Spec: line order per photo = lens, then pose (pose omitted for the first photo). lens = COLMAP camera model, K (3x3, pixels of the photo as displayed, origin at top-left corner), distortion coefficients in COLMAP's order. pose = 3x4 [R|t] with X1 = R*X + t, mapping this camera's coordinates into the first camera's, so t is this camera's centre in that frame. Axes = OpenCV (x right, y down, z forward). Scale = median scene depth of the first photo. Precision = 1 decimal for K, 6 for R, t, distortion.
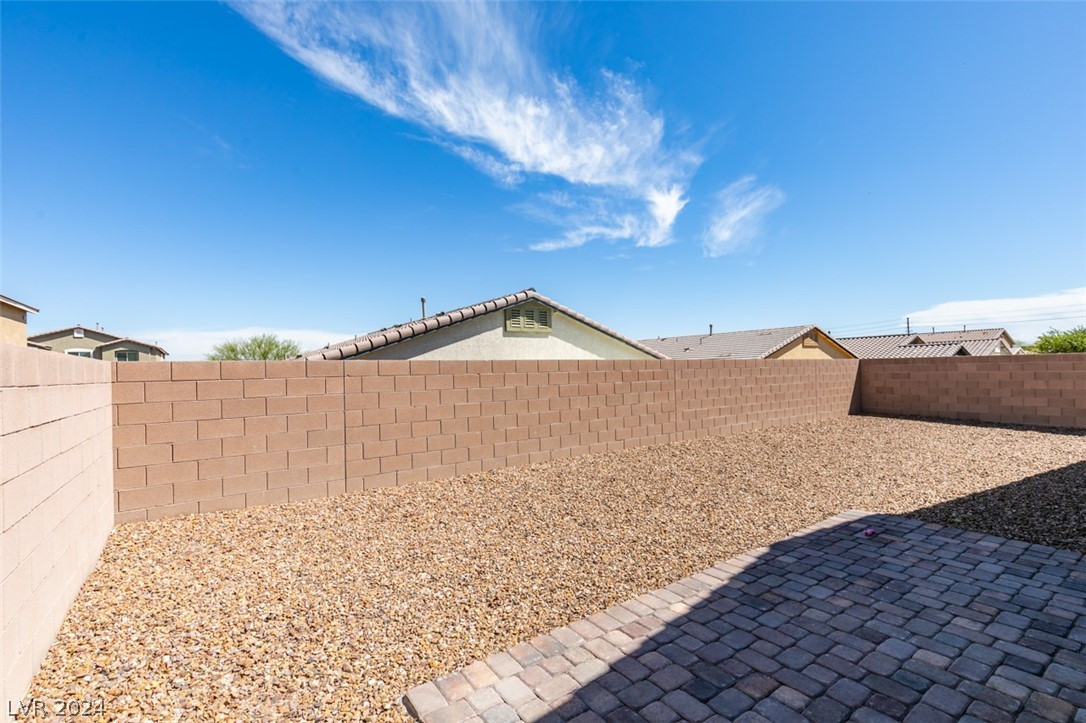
lens RADIAL K [[491.7, 0, 543.4], [0, 491.7, 367.8], [0, 0, 1]] dist [0.001749, 0.000521]
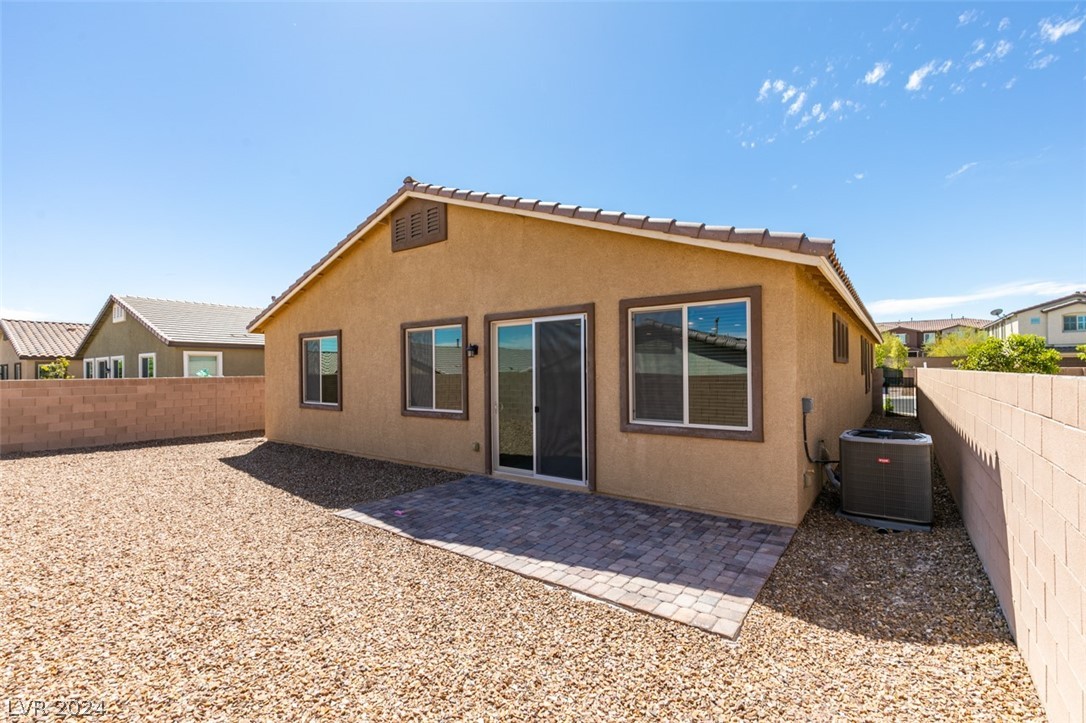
lens RADIAL K [[491.7, 0, 542.6], [0, 491.7, 368.8], [0, 0, 1]] dist [0.001749, 0.000521]
pose [[-0.331415, 0.027780, 0.943076, -0.874119], [0.011522, 0.999611, -0.025396, -0.032682], [-0.943415, 0.002450, -0.331606, 1.205484]]
